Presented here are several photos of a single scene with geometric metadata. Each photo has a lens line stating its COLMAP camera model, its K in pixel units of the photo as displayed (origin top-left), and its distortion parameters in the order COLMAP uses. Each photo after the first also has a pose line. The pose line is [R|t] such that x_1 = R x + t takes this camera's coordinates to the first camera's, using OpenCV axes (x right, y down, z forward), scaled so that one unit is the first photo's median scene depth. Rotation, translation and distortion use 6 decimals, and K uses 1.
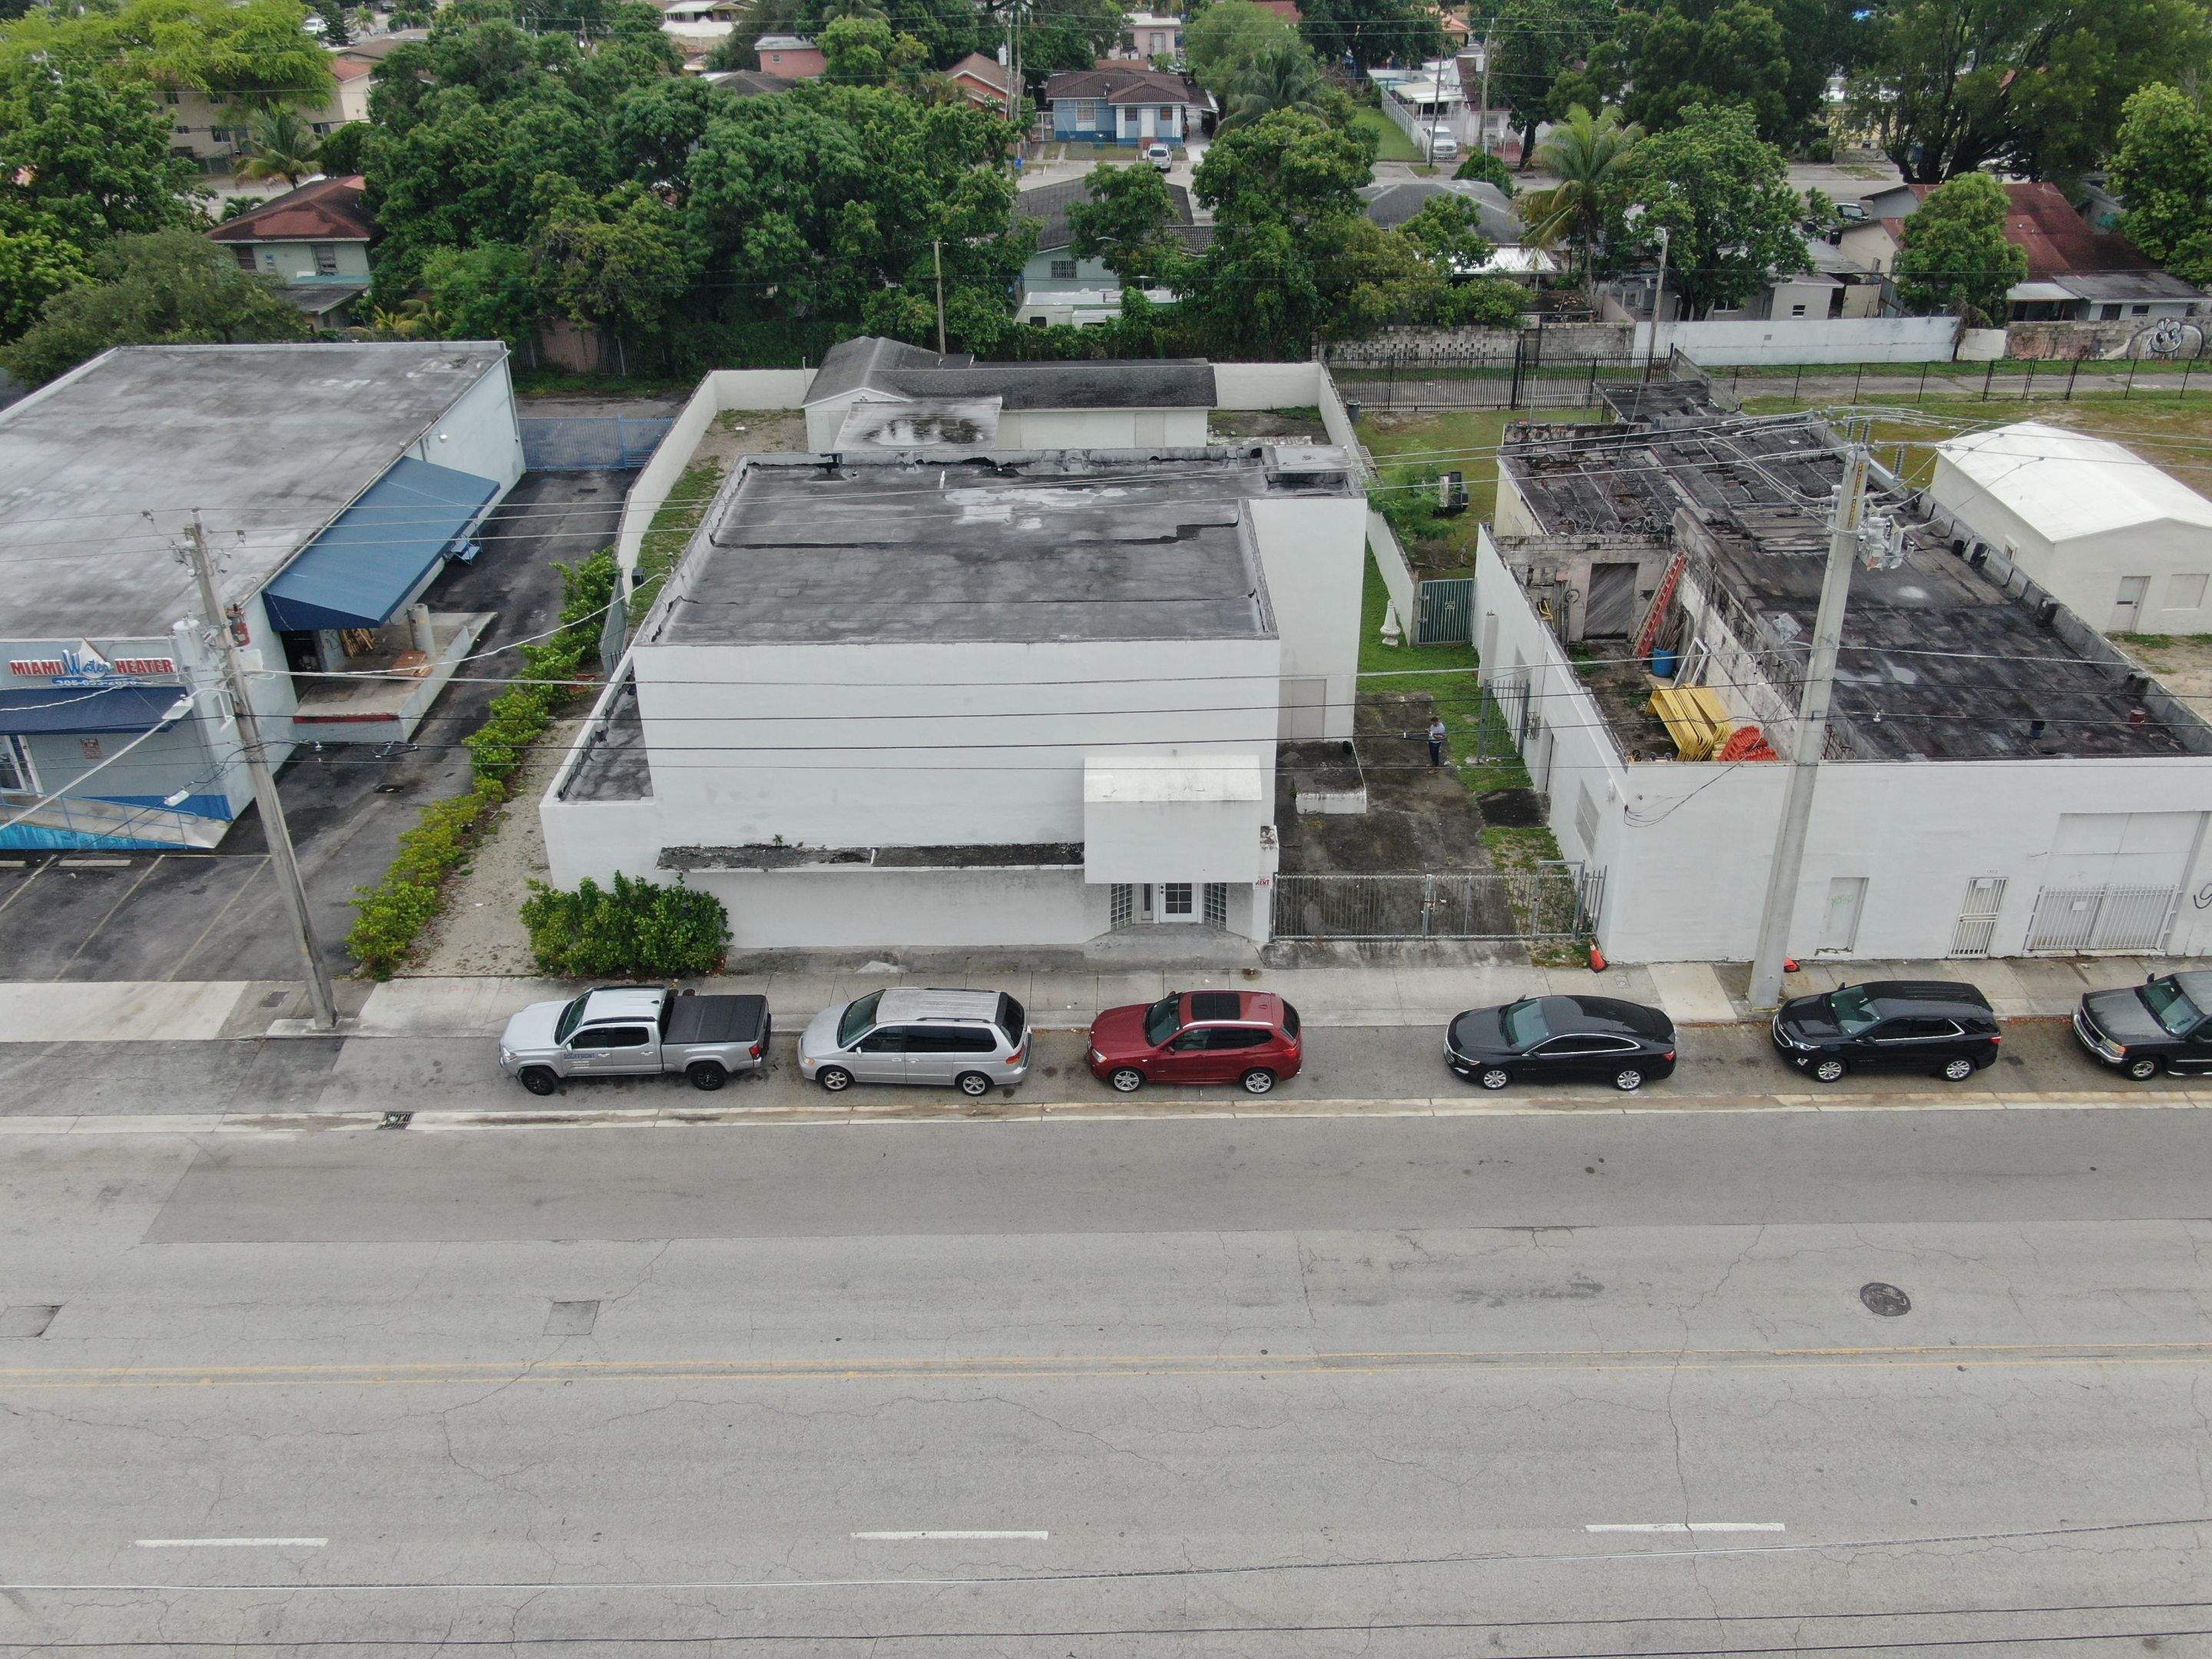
lens RADIAL K [[1820.5, 0, 1106.0], [0, 1820.5, 829.5], [0, 0, 1]] dist [0.003725, -0.001652]
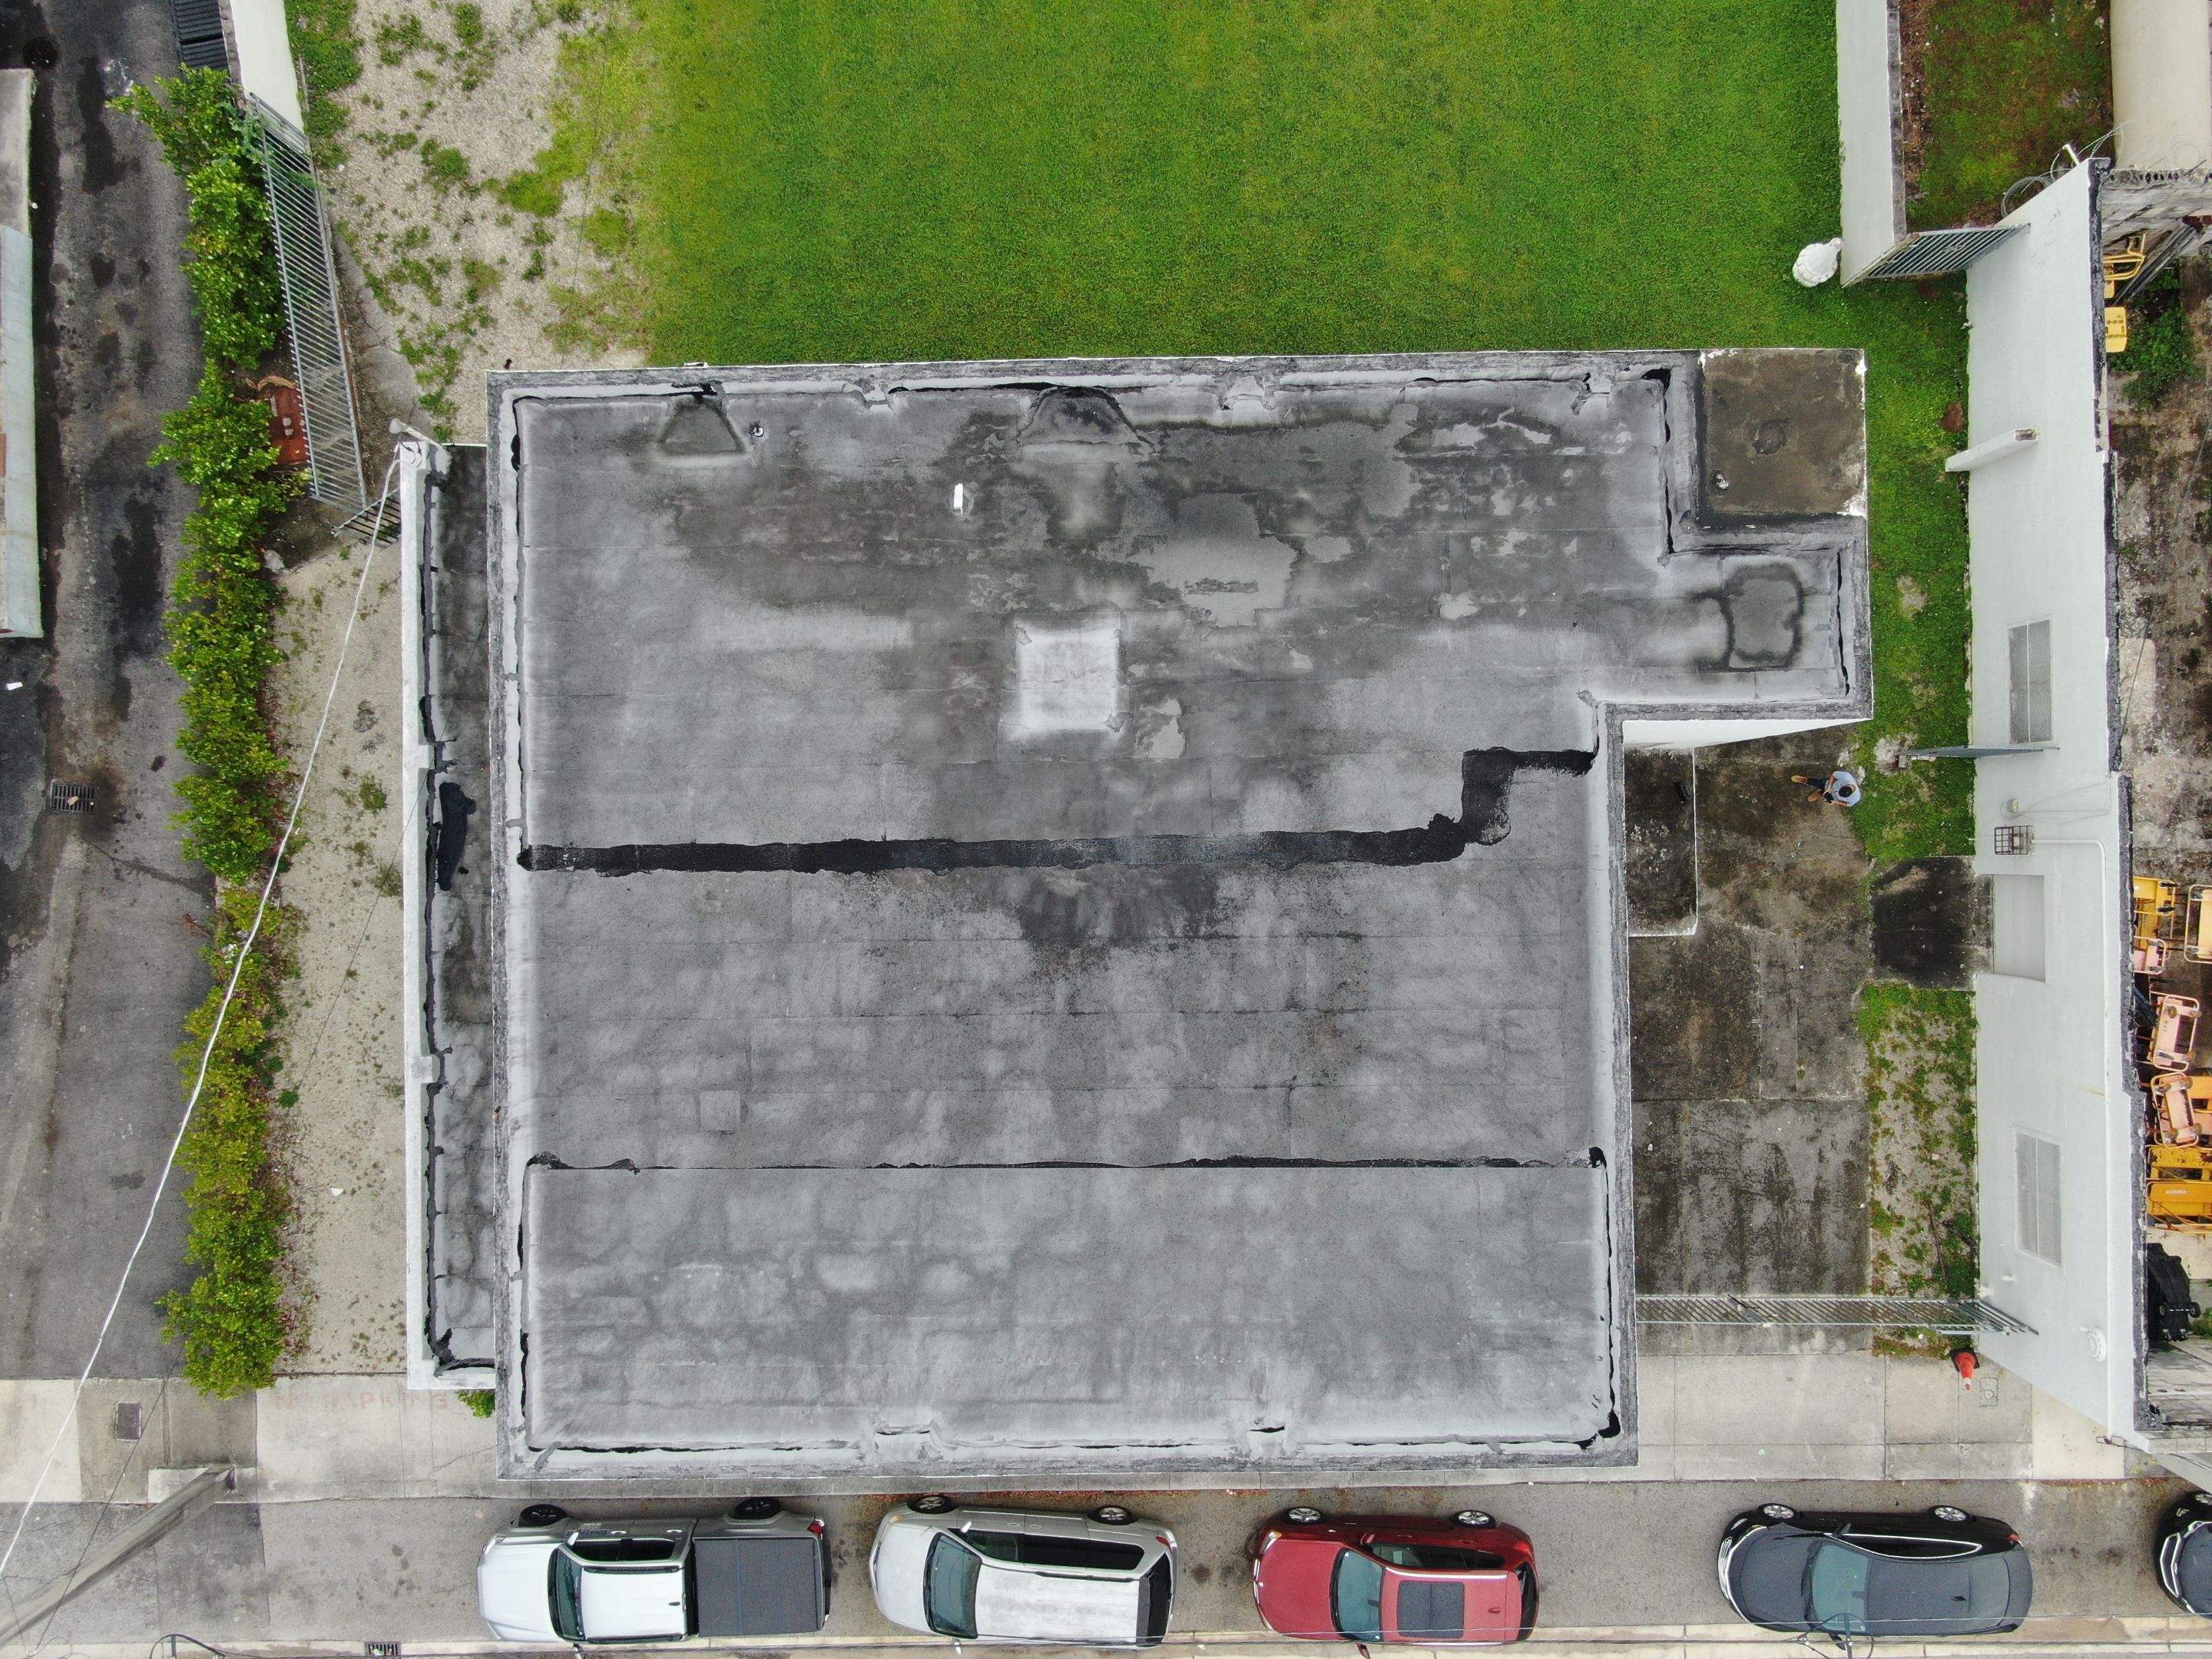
lens RADIAL K [[1820.5, 0, 1106.0], [0, 1820.5, 829.5], [0, 0, 1]] dist [0.003725, -0.001652]
pose [[0.999938, -0.010749, 0.002972, -0.063018], [0.002841, 0.503245, 0.864139, -0.625834], [-0.010784, -0.864077, 0.503244, 0.798811]]
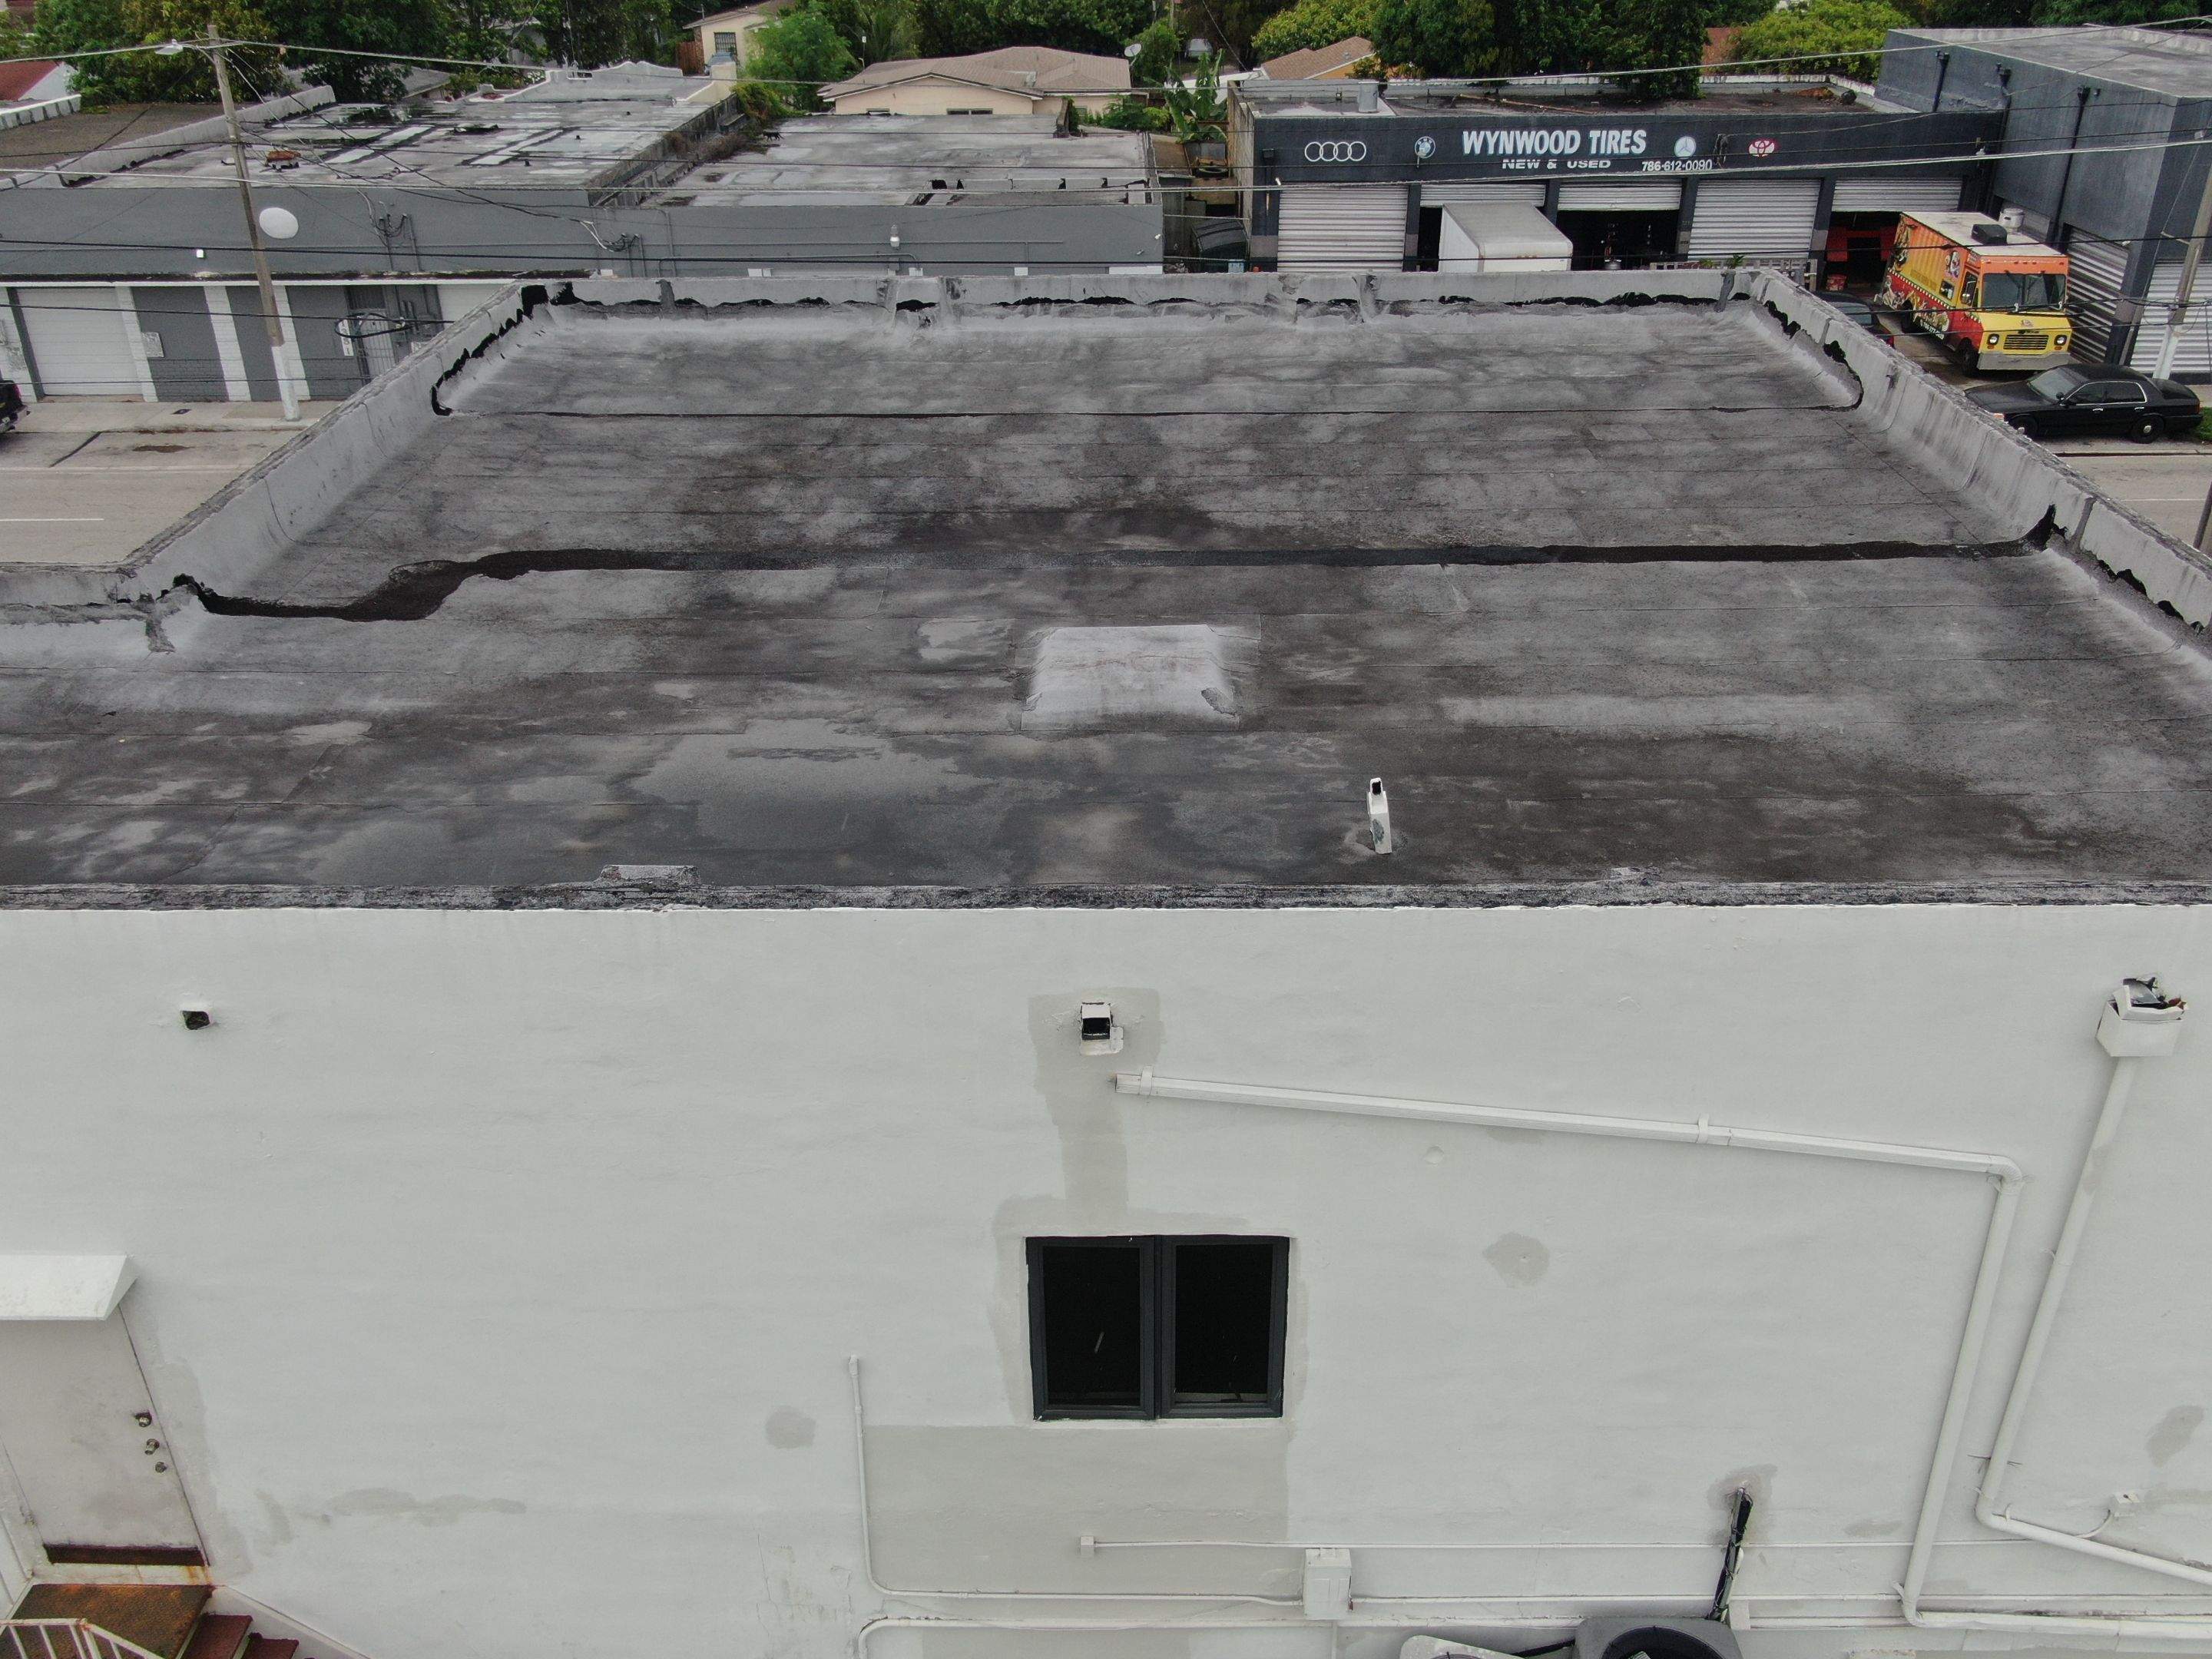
lens RADIAL K [[1820.5, 0, 1106.0], [0, 1820.5, 829.5], [0, 0, 1]] dist [0.003725, -0.001652]
pose [[-0.999769, 0.007394, 0.020192, -0.073741], [0.020996, 0.538332, 0.842471, -0.408700], [-0.004641, 0.842700, -0.538363, 1.270241]]
